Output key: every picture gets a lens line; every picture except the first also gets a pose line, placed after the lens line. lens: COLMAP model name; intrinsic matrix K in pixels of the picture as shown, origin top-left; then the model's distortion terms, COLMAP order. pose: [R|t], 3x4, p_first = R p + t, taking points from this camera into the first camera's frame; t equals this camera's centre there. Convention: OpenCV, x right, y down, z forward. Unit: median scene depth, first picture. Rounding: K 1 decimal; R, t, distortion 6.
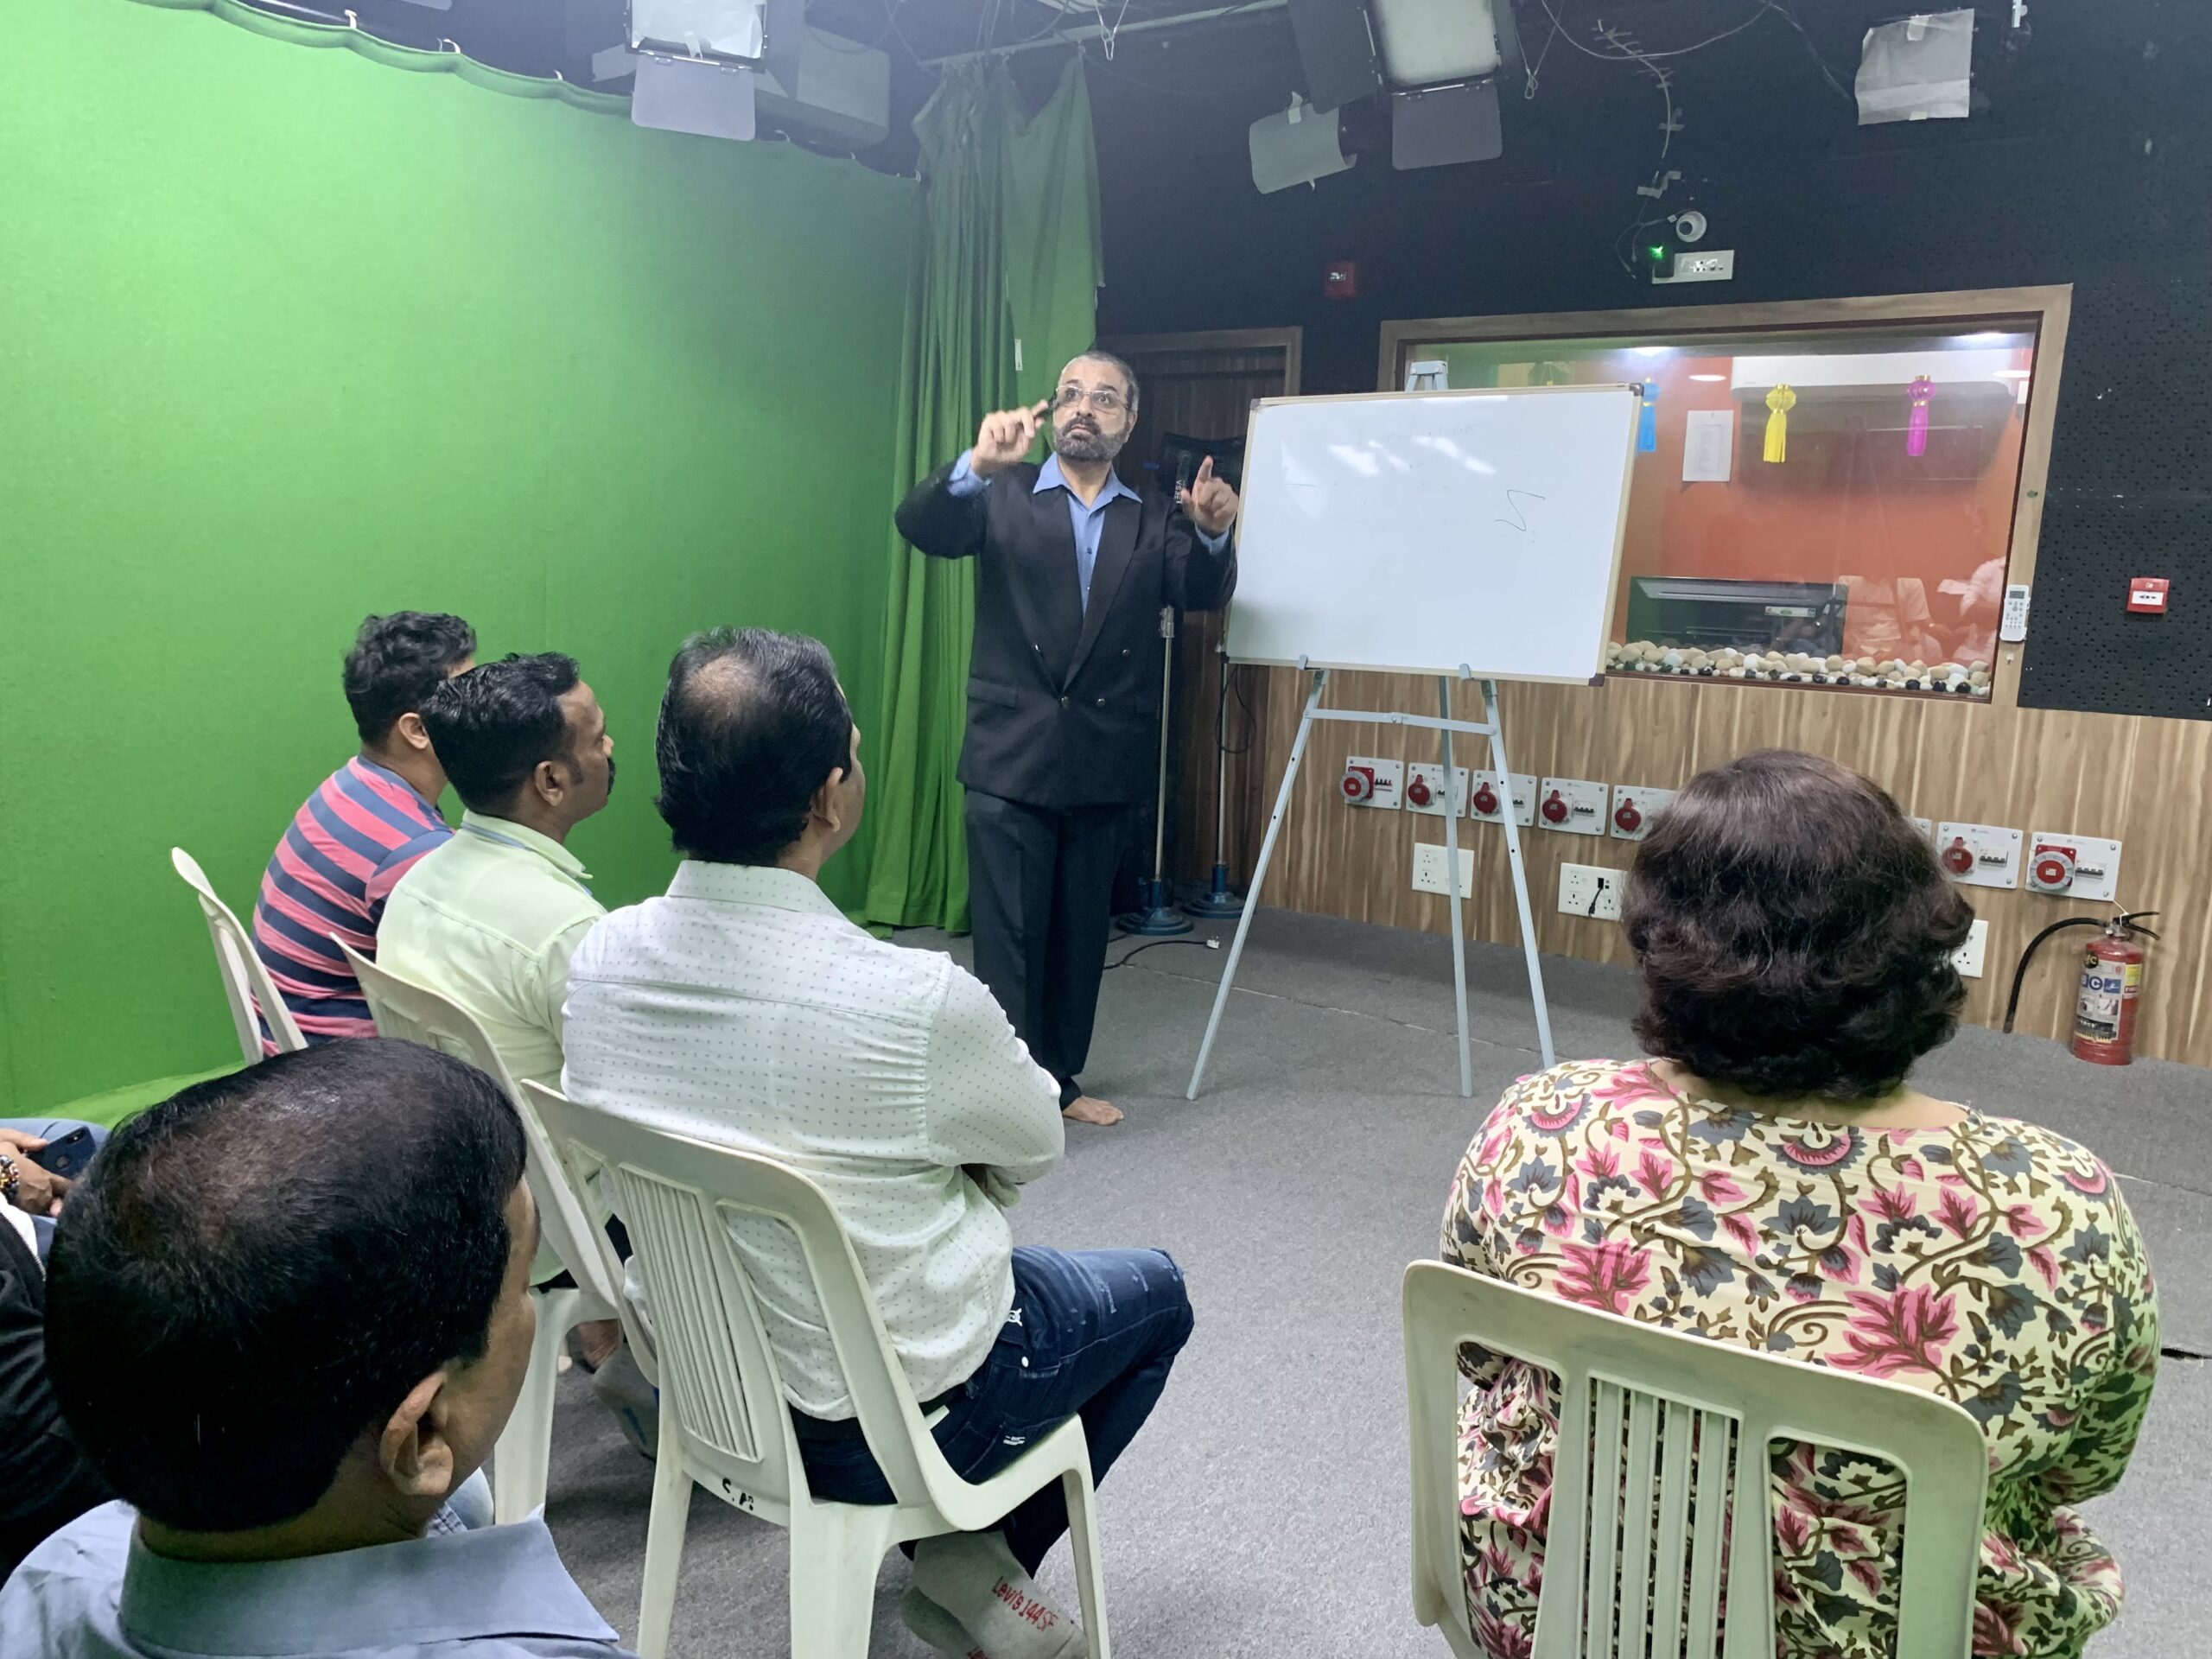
lens RADIAL K [[1687.5, 0, 1125.9], [0, 1687.5, 849.7], [0, 0, 1]] dist [0.009195, -0.001824]
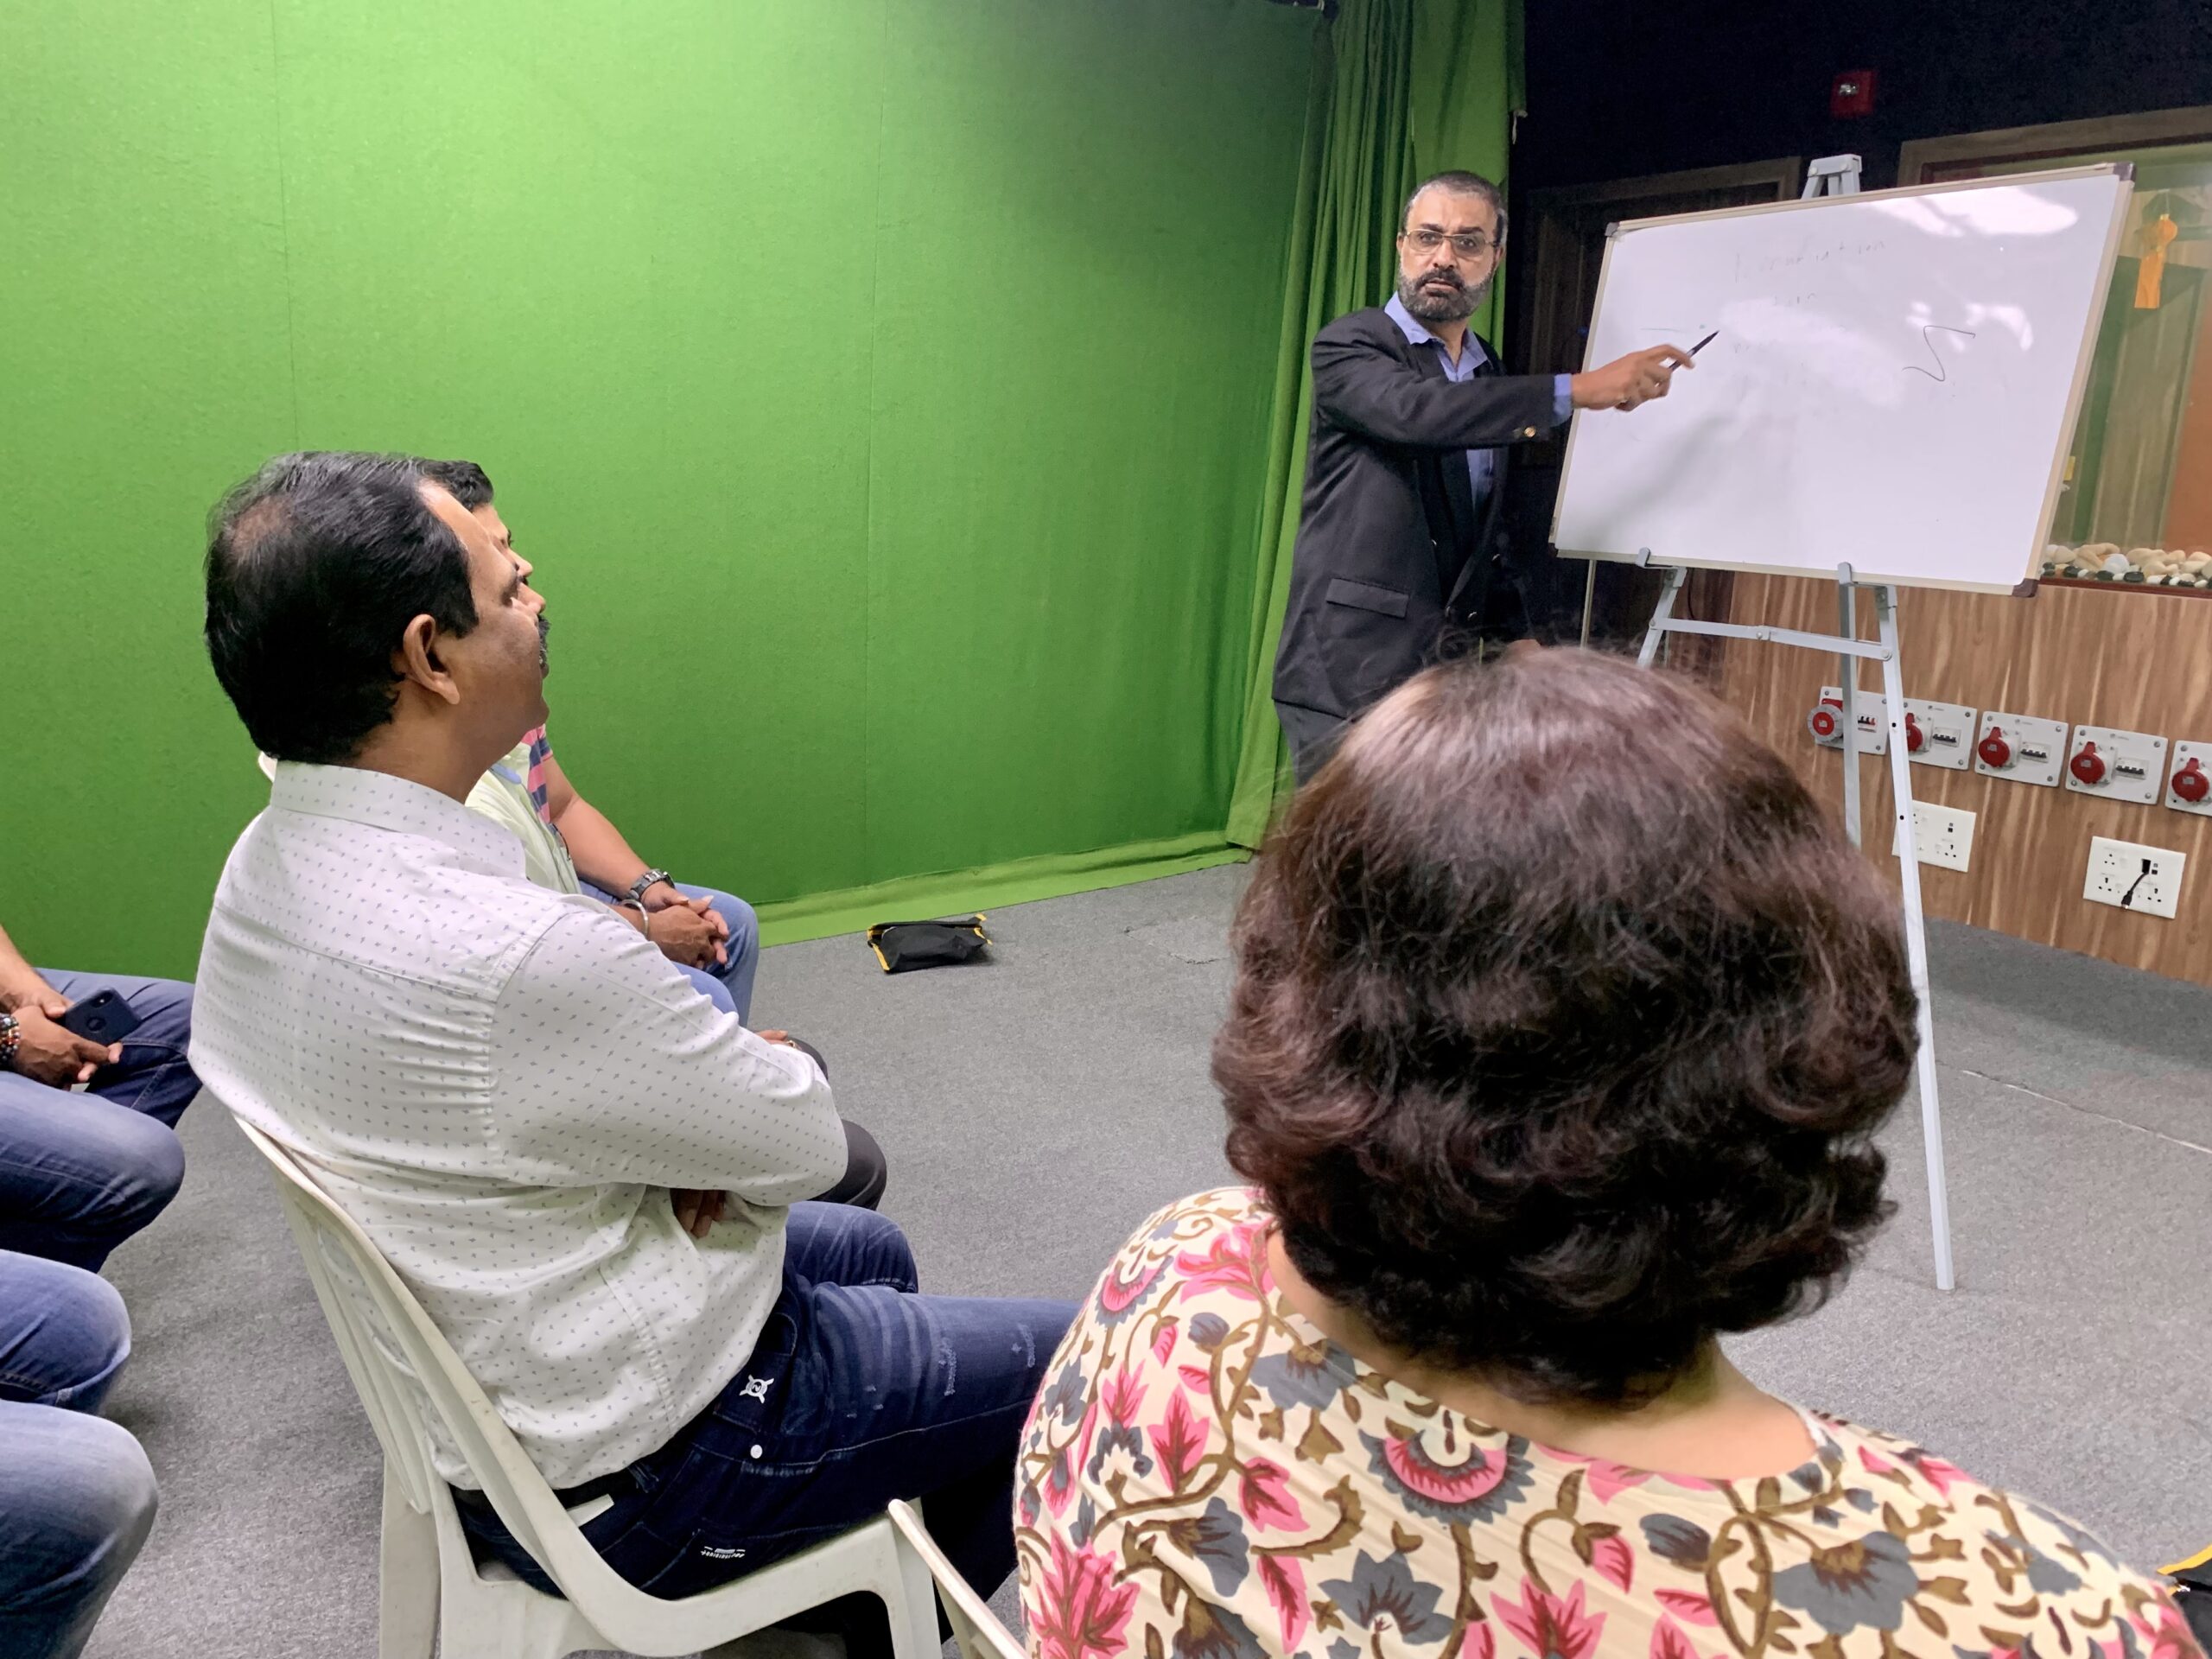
lens RADIAL K [[1714.4, 0, 1106.0], [0, 1714.4, 829.5], [0, 0, 1]] dist [0.008965, -0.000695]
pose [[0.938876, 0.073075, -0.336410, 0.247276], [-0.060728, 0.997043, 0.047093, -0.012588], [0.338856, -0.023785, 0.940538, 0.263696]]
